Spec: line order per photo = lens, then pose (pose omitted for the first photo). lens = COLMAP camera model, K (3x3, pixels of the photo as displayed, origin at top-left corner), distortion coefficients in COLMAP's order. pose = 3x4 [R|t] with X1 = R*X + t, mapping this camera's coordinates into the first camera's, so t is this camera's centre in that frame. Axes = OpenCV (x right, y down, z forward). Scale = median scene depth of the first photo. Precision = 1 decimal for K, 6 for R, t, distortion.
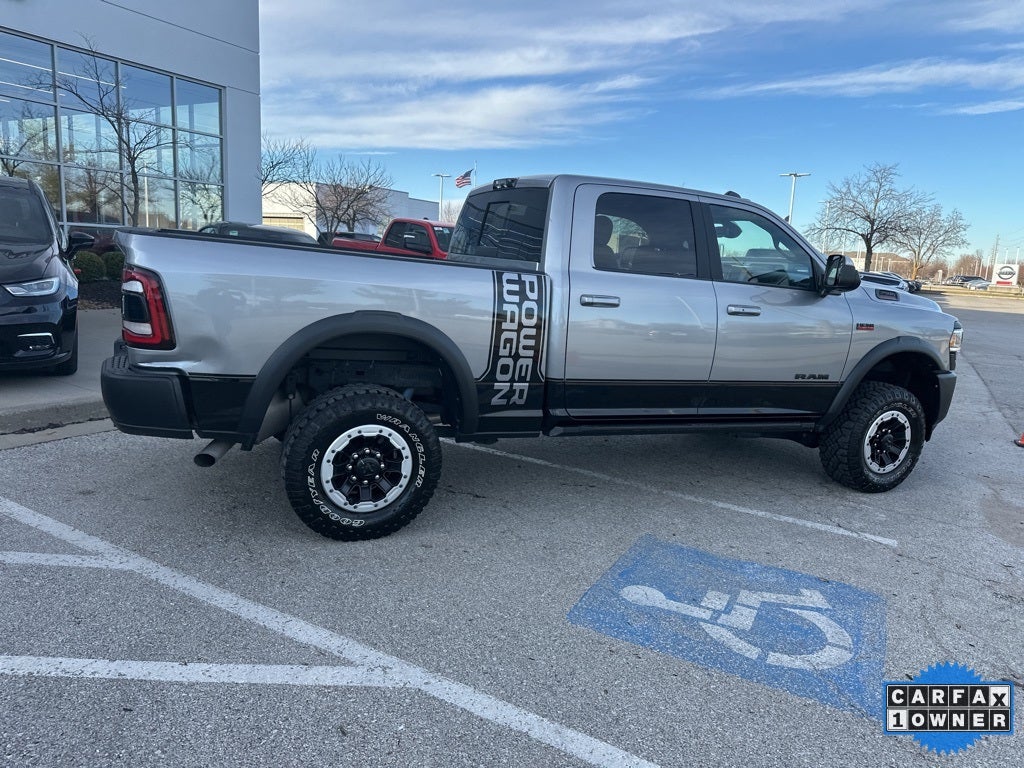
lens RADIAL K [[715.8, 0, 512.6], [0, 715.8, 361.6], [0, 0, 1]] dist [0.107476, -0.165969]
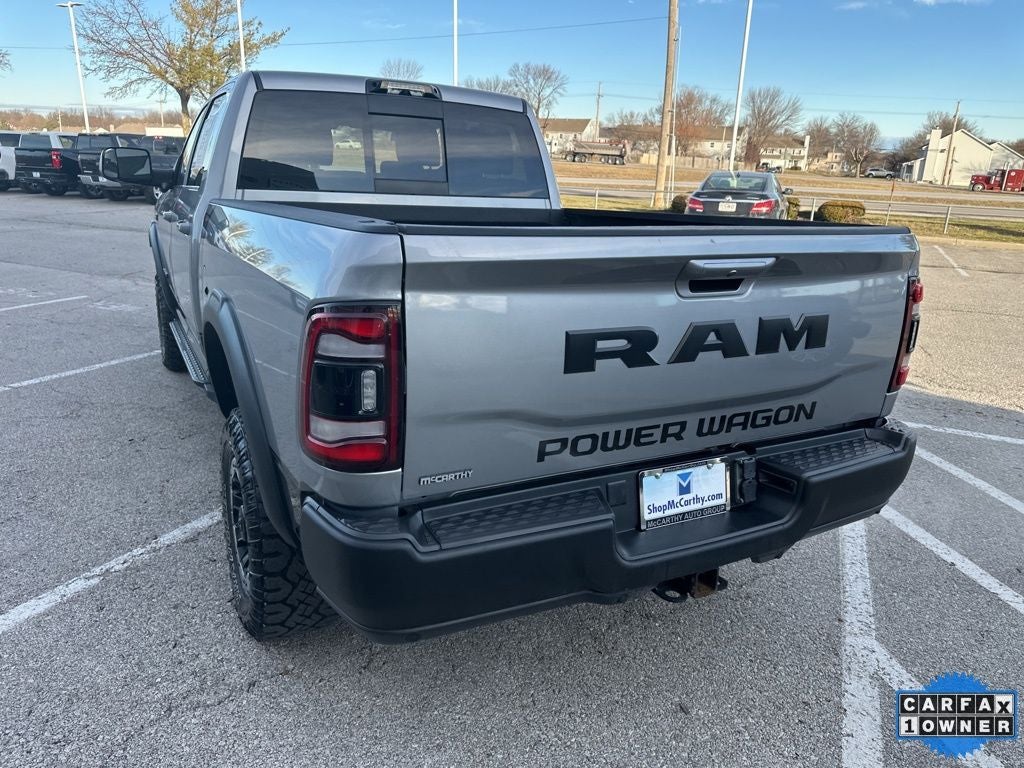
lens RADIAL K [[716.8, 0, 510.9], [0, 716.8, 362.7], [0, 0, 1]] dist [0.106600, -0.163223]
pose [[-0.063792, -0.329964, 0.941836, -0.985999], [0.101357, 0.936735, 0.335042, -0.275419], [-0.992803, 0.116834, -0.026313, 1.172319]]
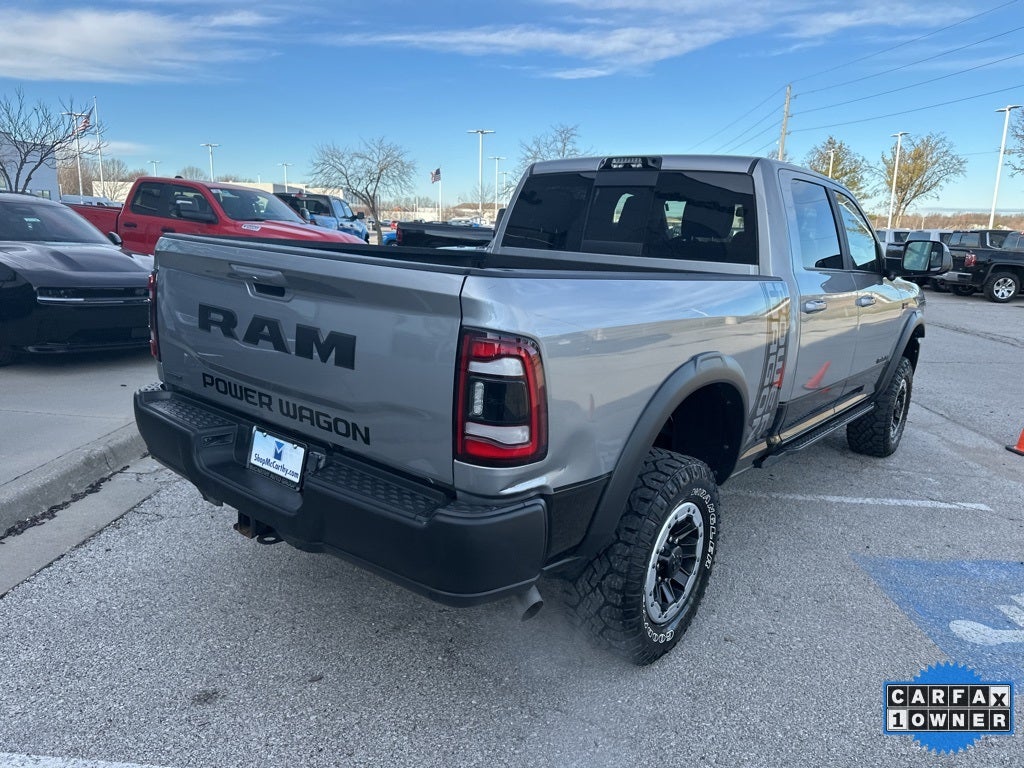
lens RADIAL K [[729.3, 0, 509.2], [0, 729.3, 364.1], [0, 0, 1]] dist [0.006937, -0.003267]
pose [[0.892235, -0.109742, 0.438033, -0.635937], [0.080494, 0.993137, 0.084855, -0.126979], [-0.444338, -0.040452, 0.894945, 0.393801]]
